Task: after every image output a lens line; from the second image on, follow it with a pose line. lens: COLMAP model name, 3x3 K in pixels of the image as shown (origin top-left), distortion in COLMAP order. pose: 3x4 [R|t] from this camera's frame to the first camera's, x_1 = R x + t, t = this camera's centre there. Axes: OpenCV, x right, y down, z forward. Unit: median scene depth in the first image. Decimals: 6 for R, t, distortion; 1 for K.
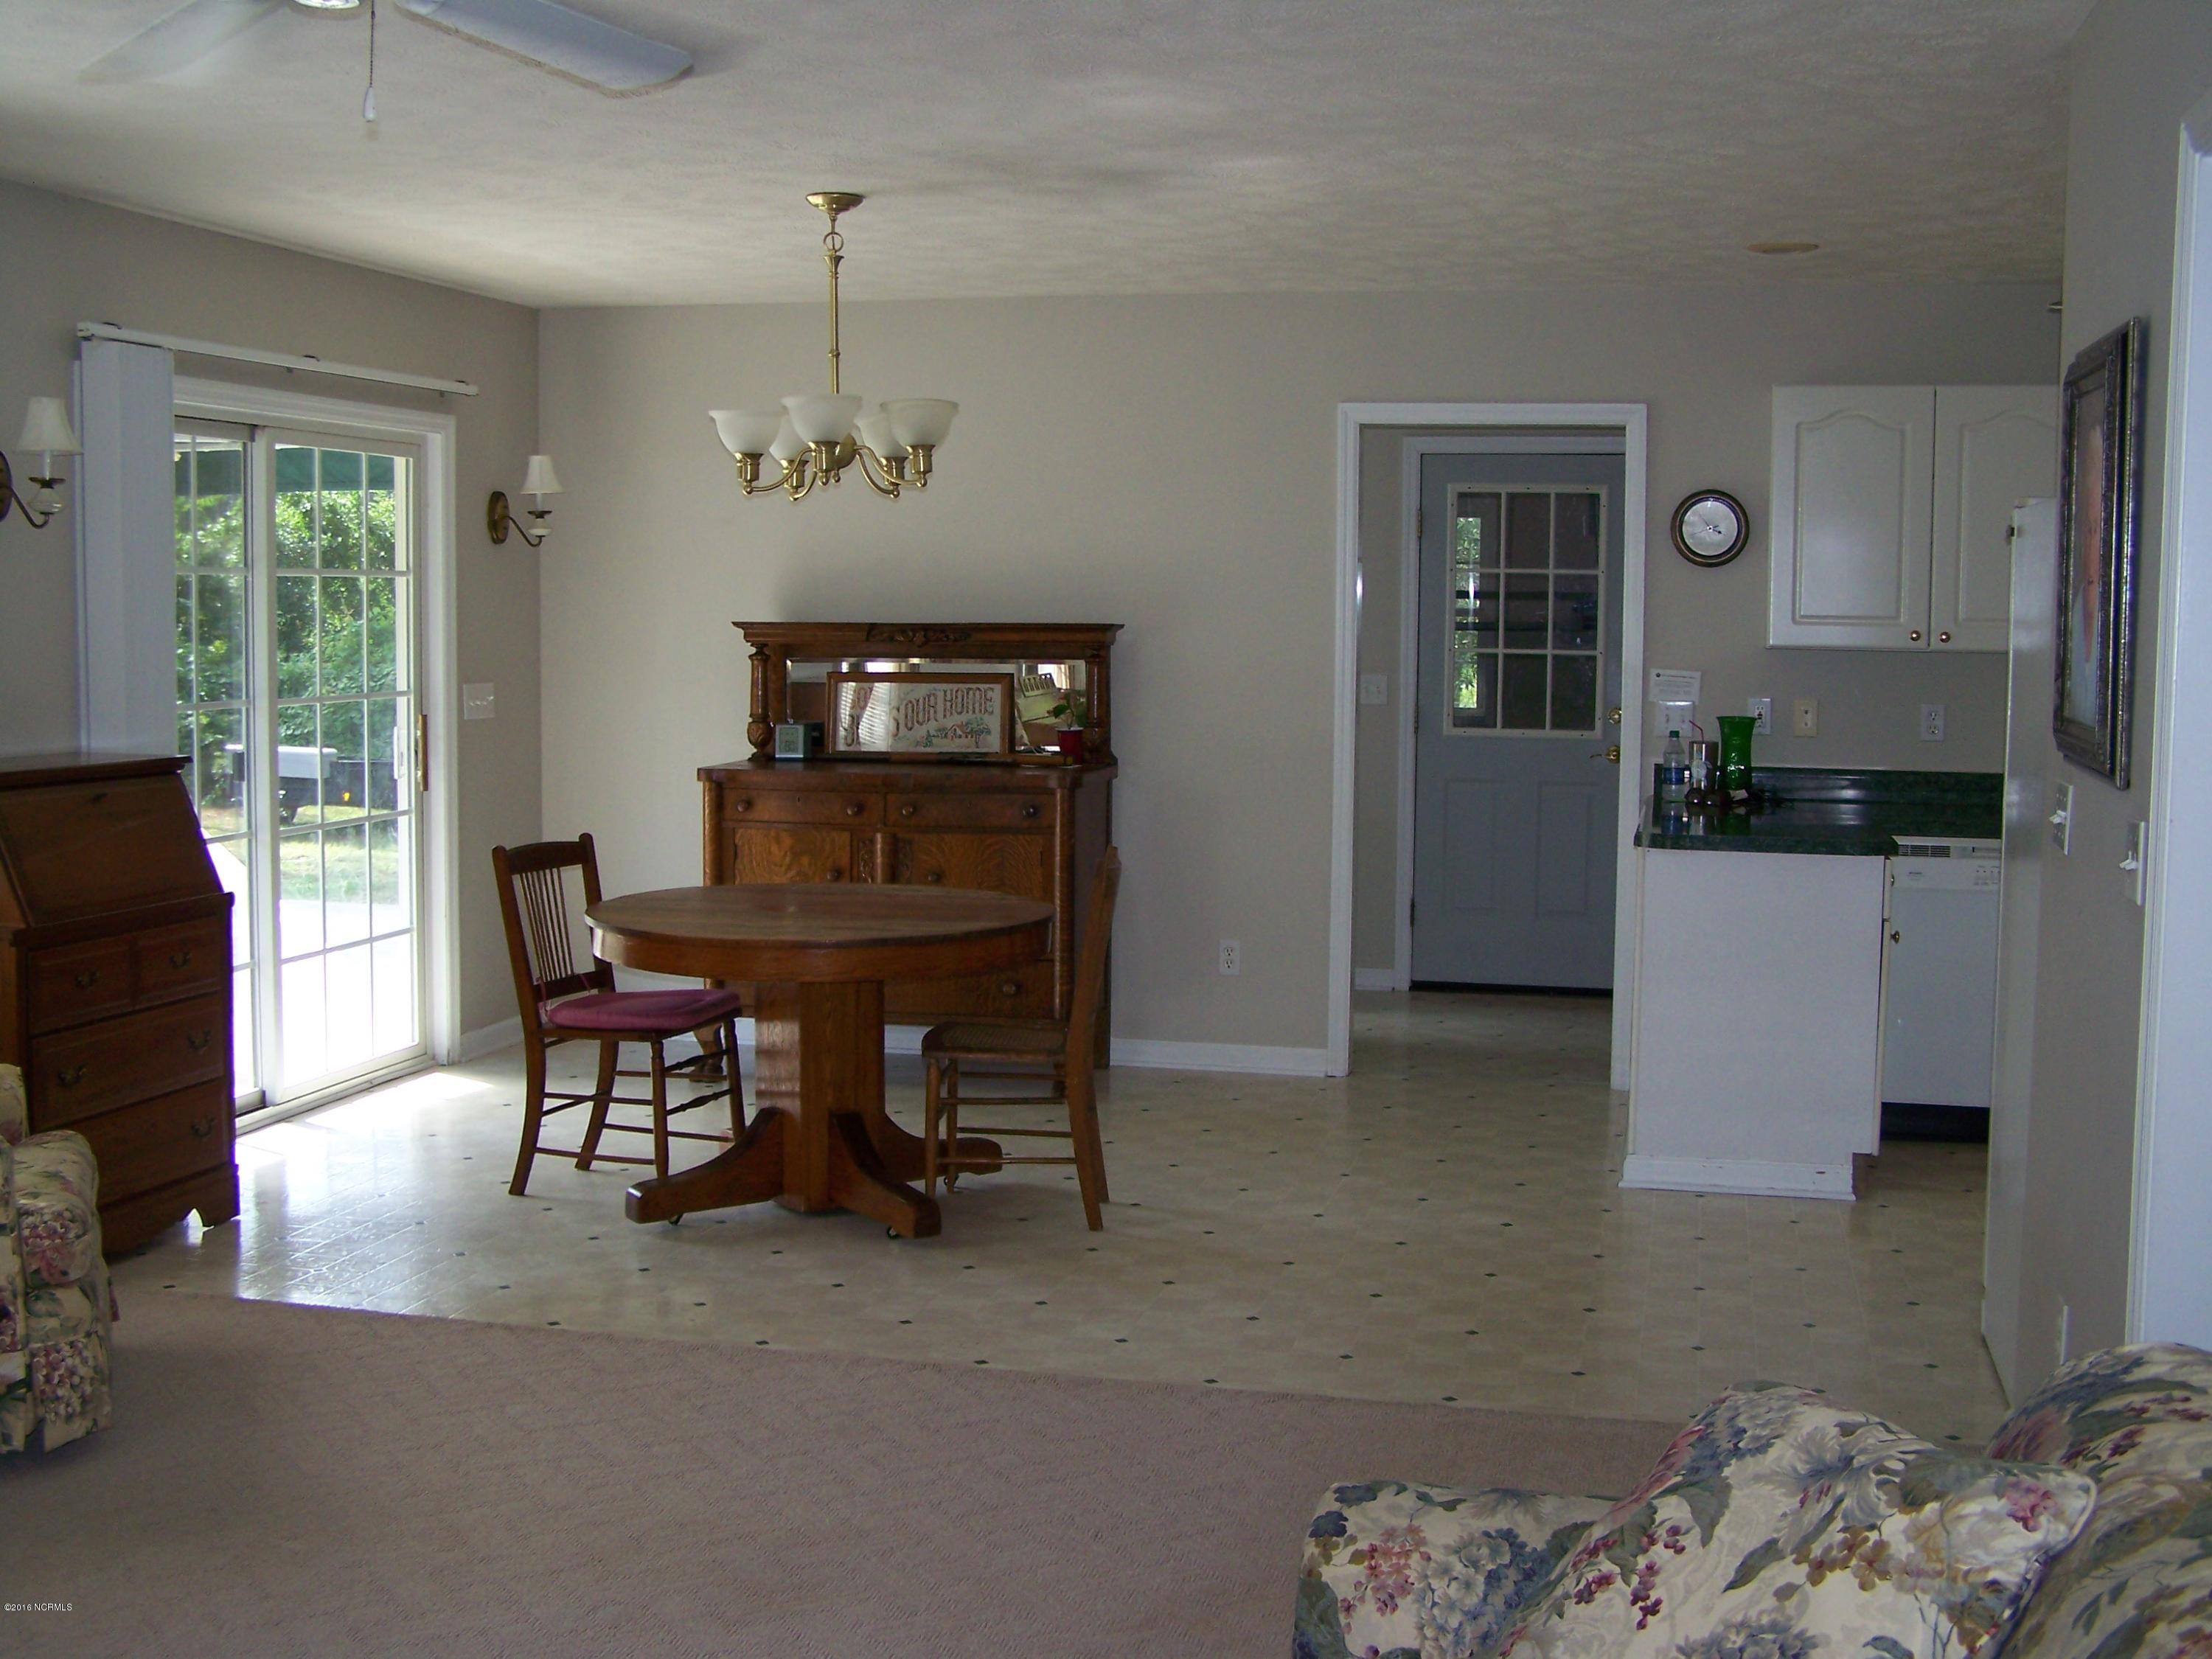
lens RADIAL K [[2499.4, 0, 1093.5], [0, 2499.4, 790.4], [0, 0, 1]] dist [-0.200380, 0.375290]
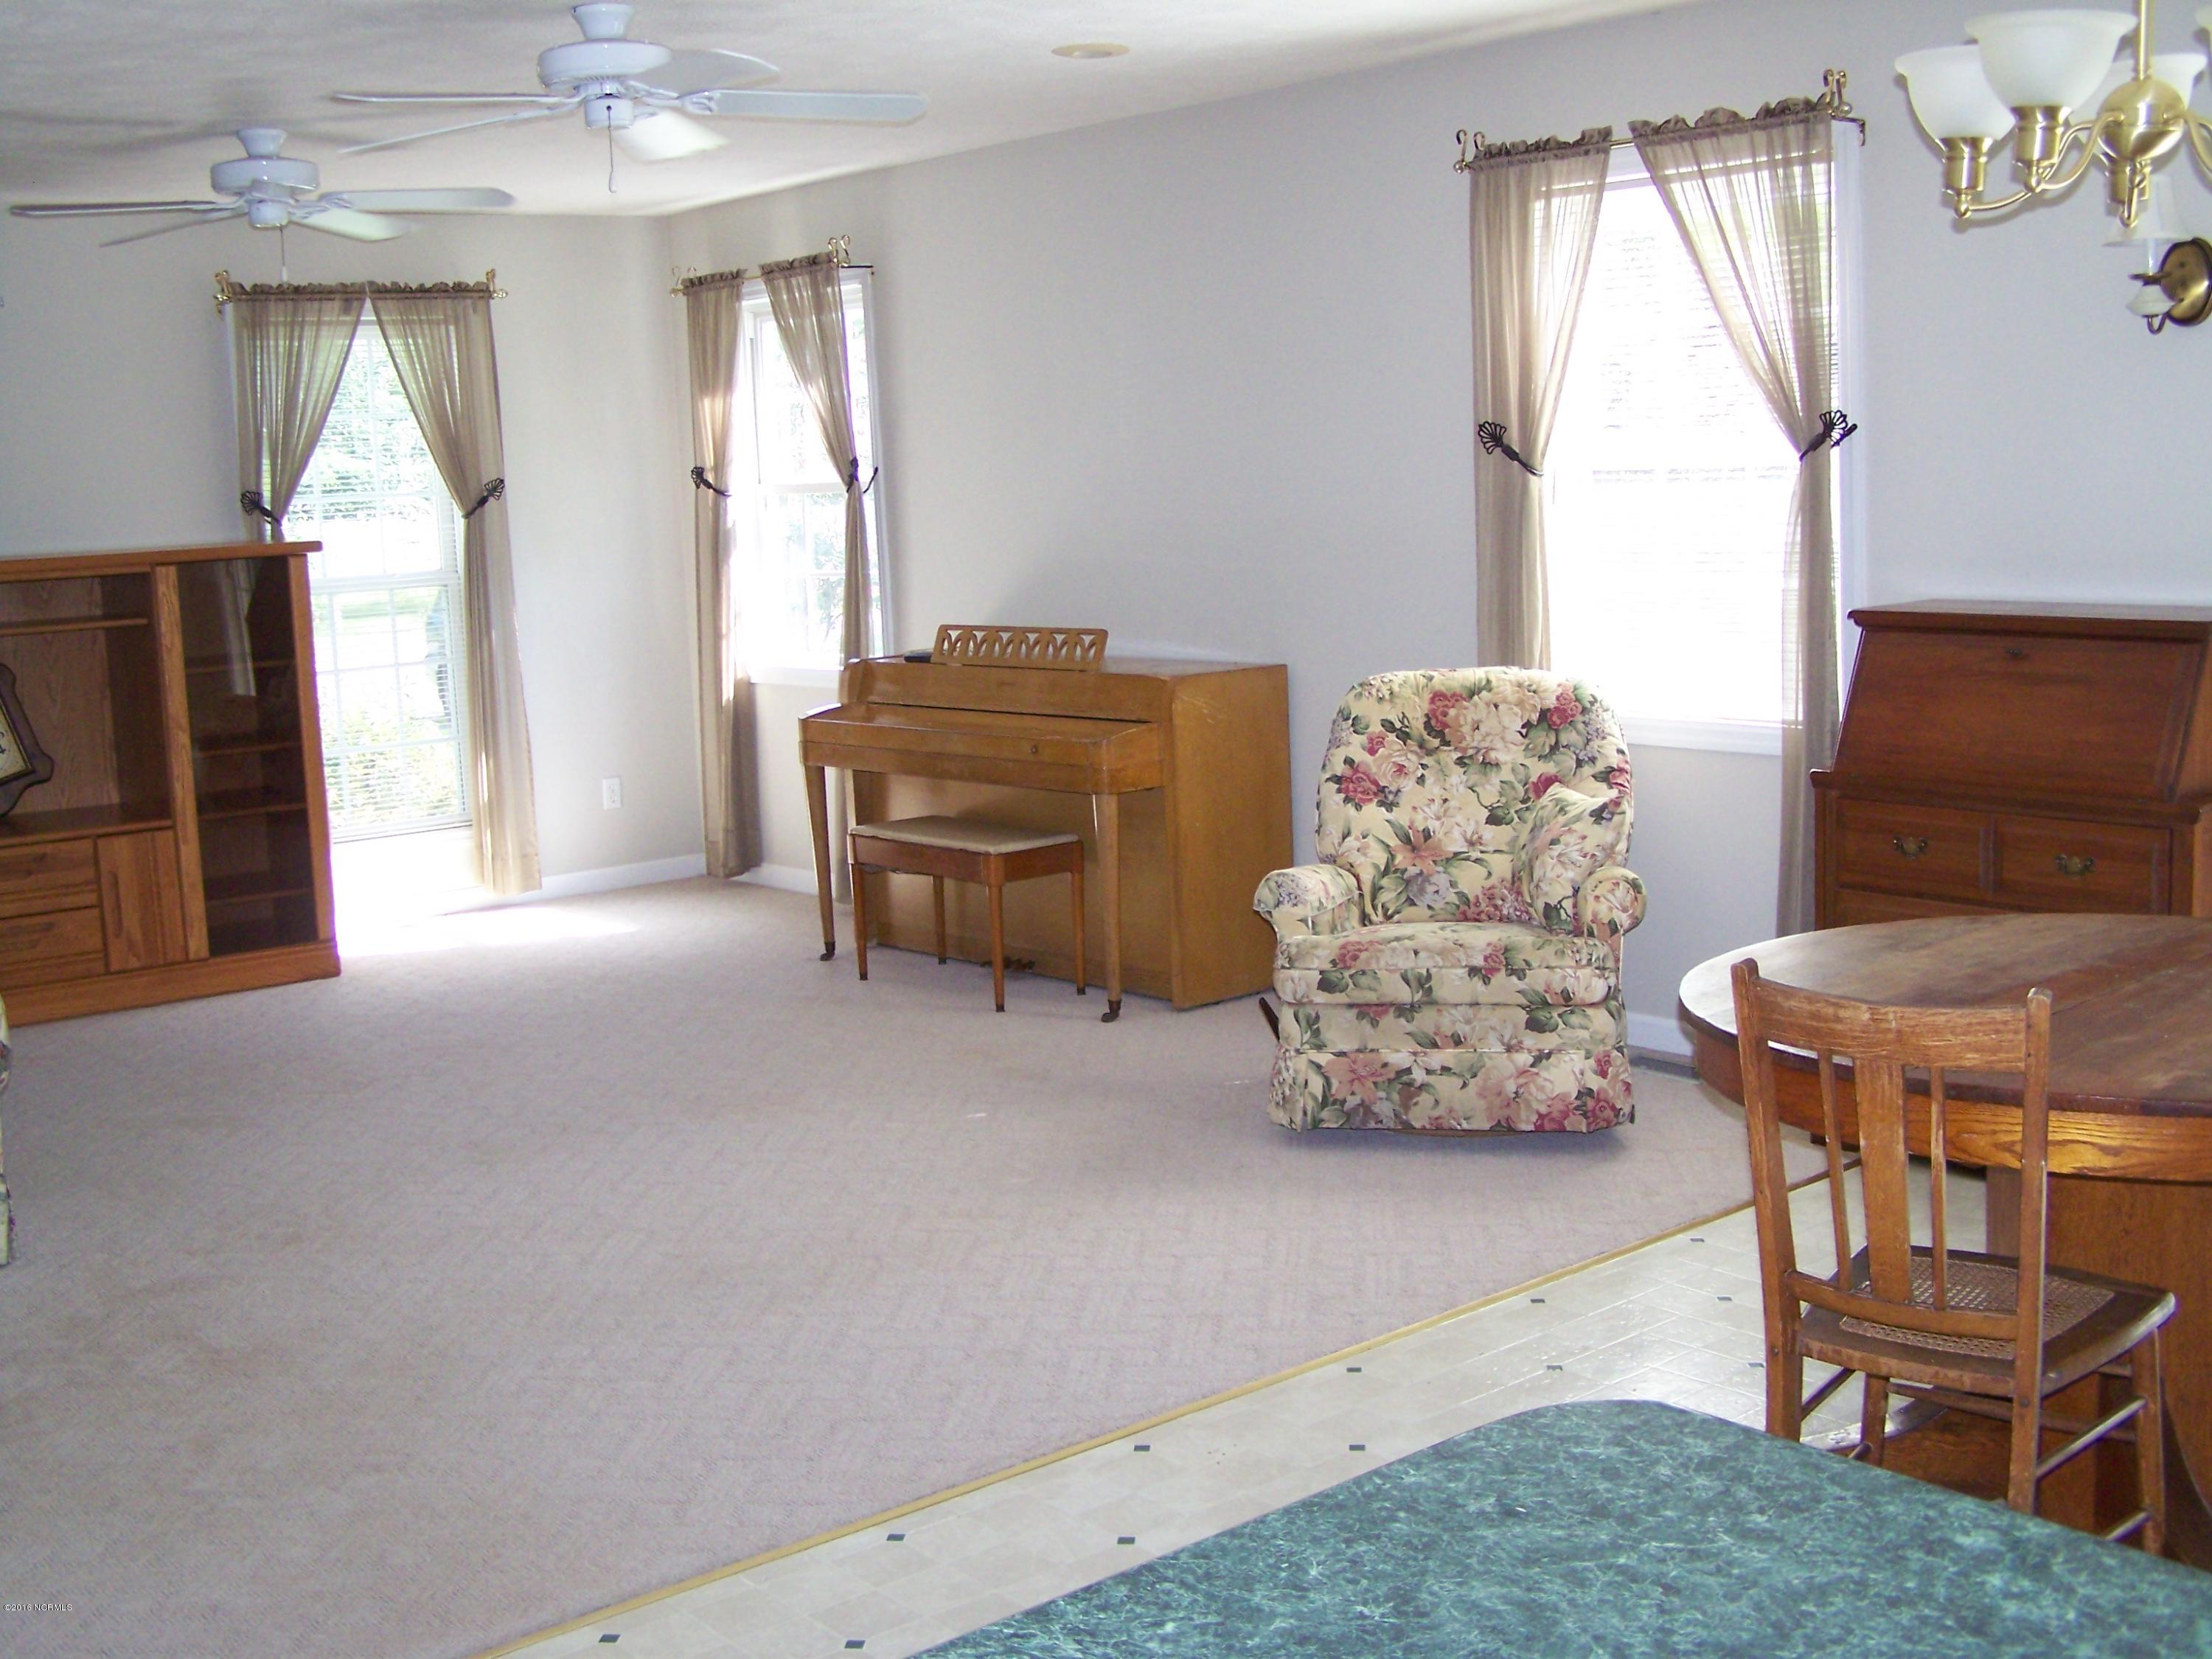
lens RADIAL K [[2499.4, 0, 1093.5], [0, 2499.4, 790.4], [0, 0, 1]] dist [-0.200380, 0.375290]
pose [[-0.593832, 0.114594, -0.796387, 0.609688], [-0.025939, 0.986564, 0.161301, -0.101669], [0.804171, 0.116443, -0.582881, 1.576932]]
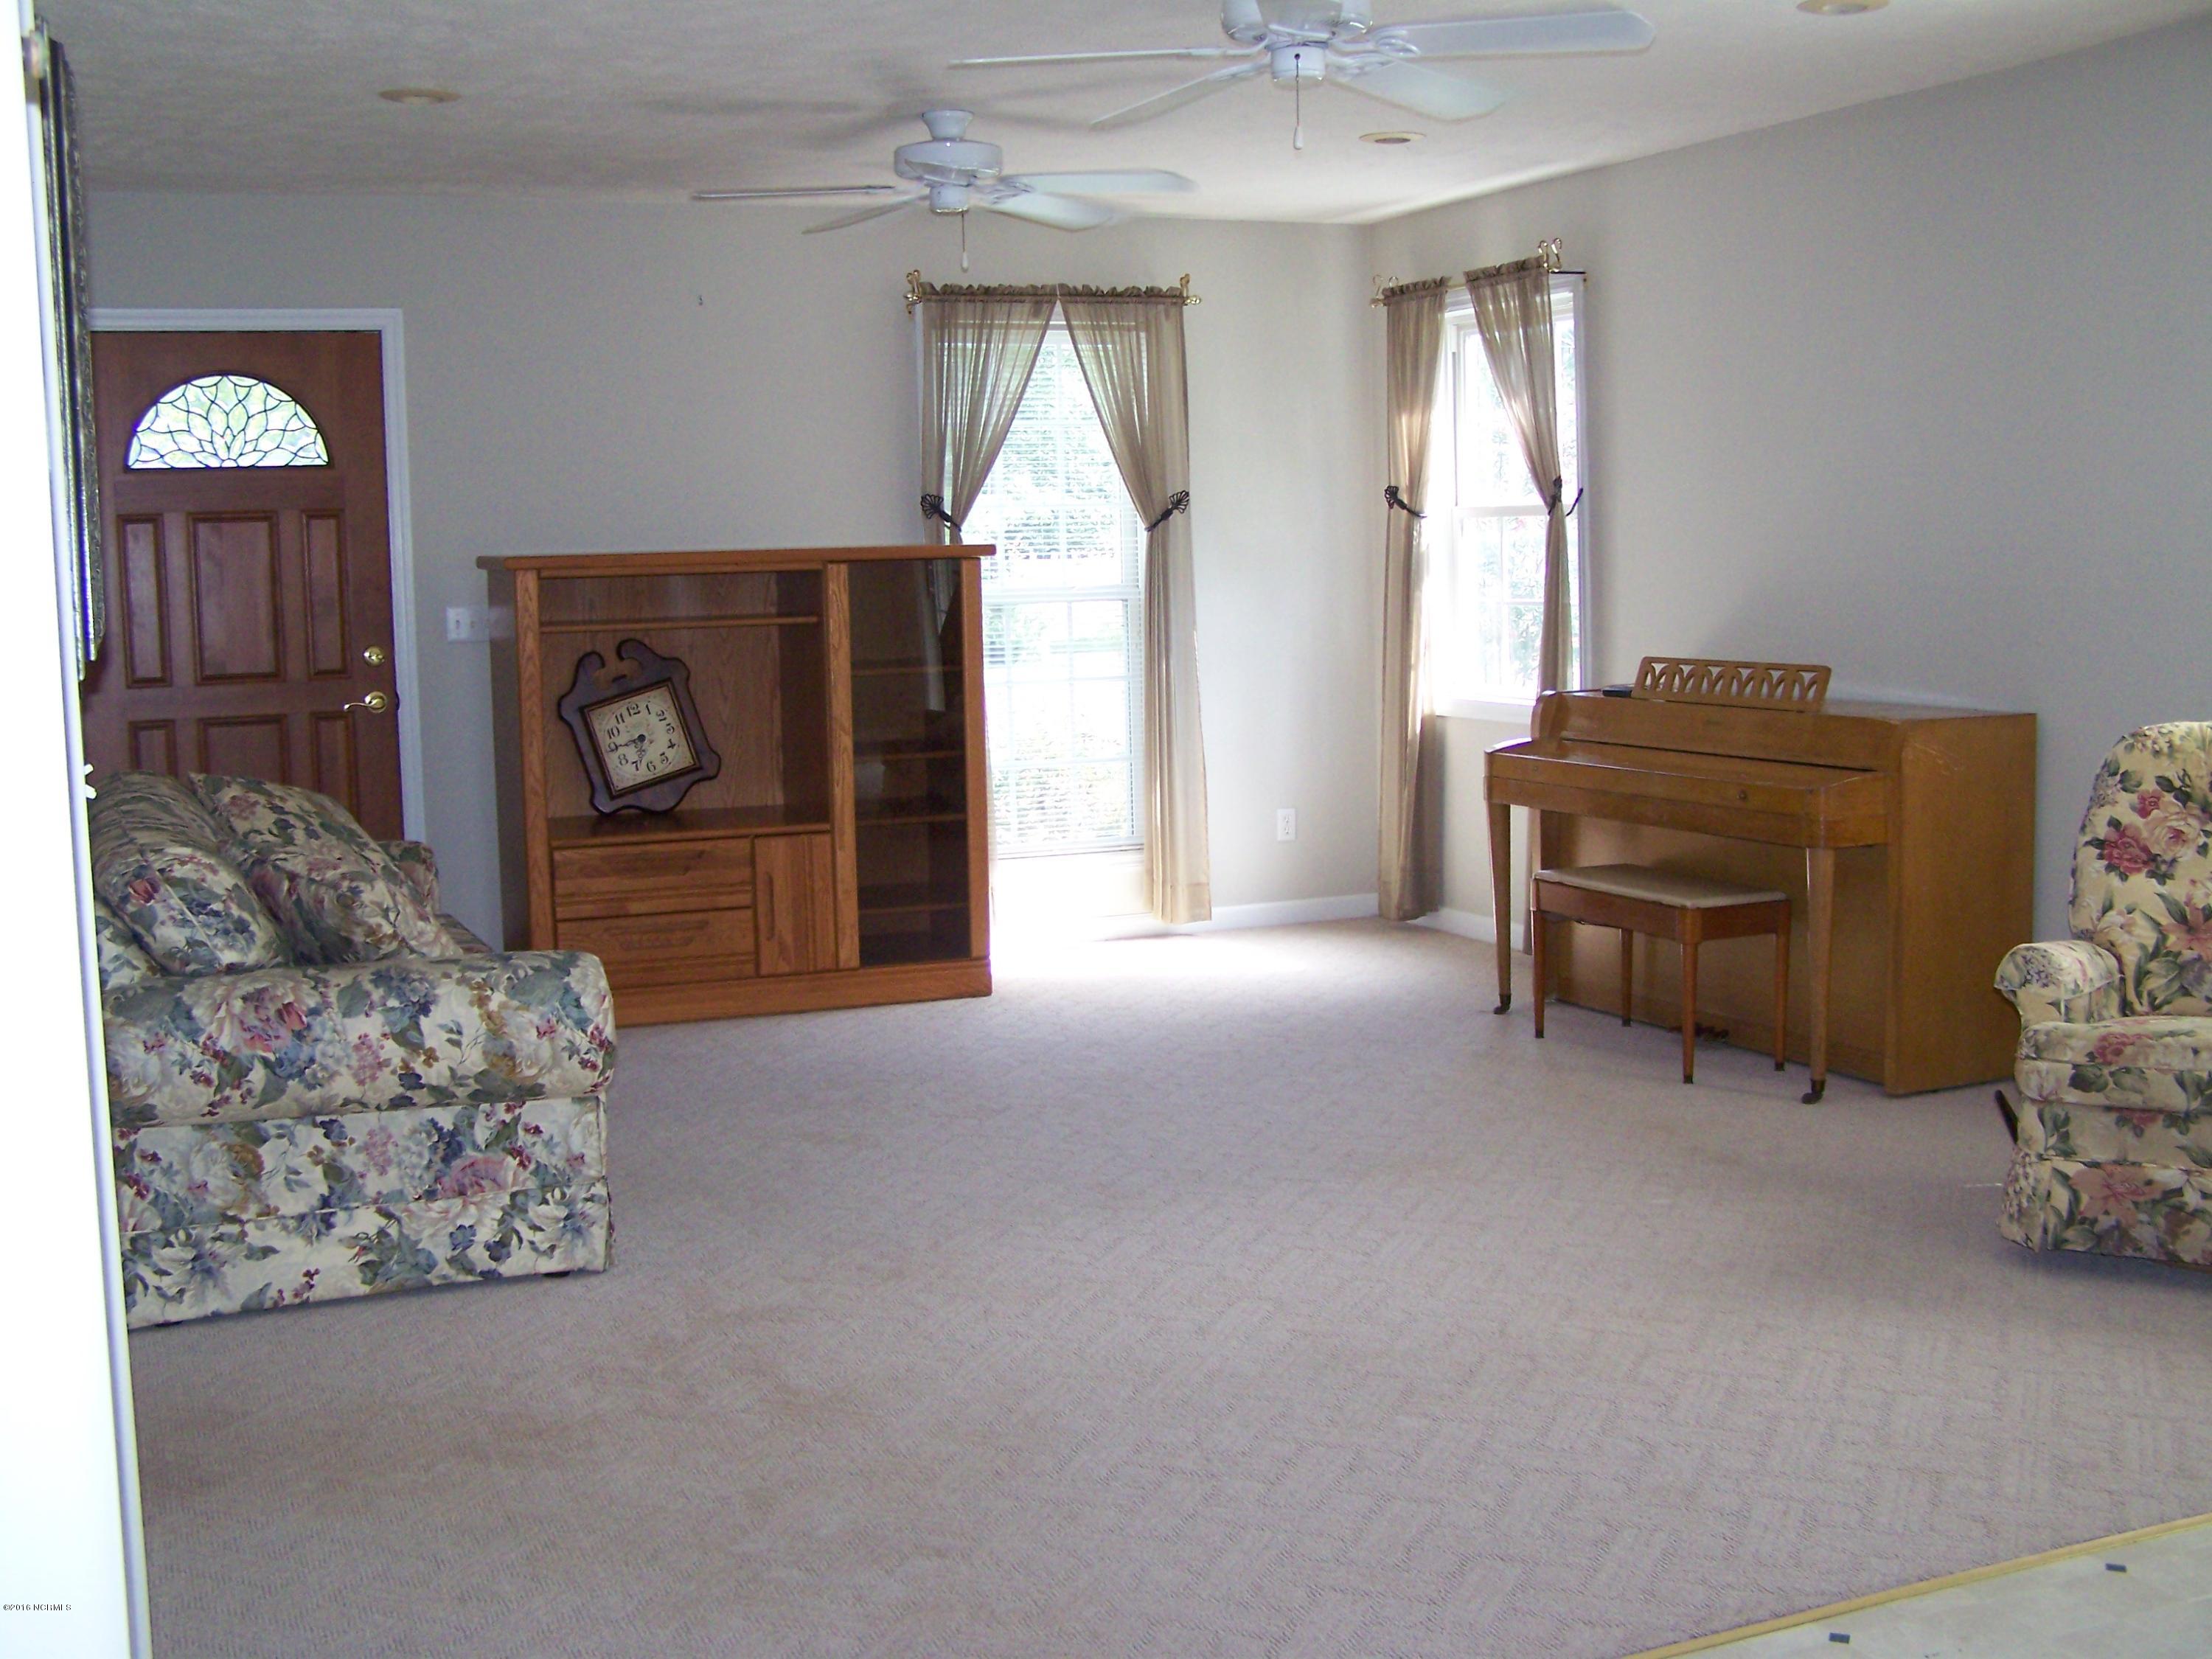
lens RADIAL K [[2499.4, 0, 1093.5], [0, 2499.4, 790.4], [0, 0, 1]] dist [-0.200380, 0.375290]
pose [[-0.792989, 0.063664, -0.605901, 0.512720], [-0.035375, 0.988036, 0.150113, -0.071068], [0.608209, 0.140471, -0.781249, 1.493759]]
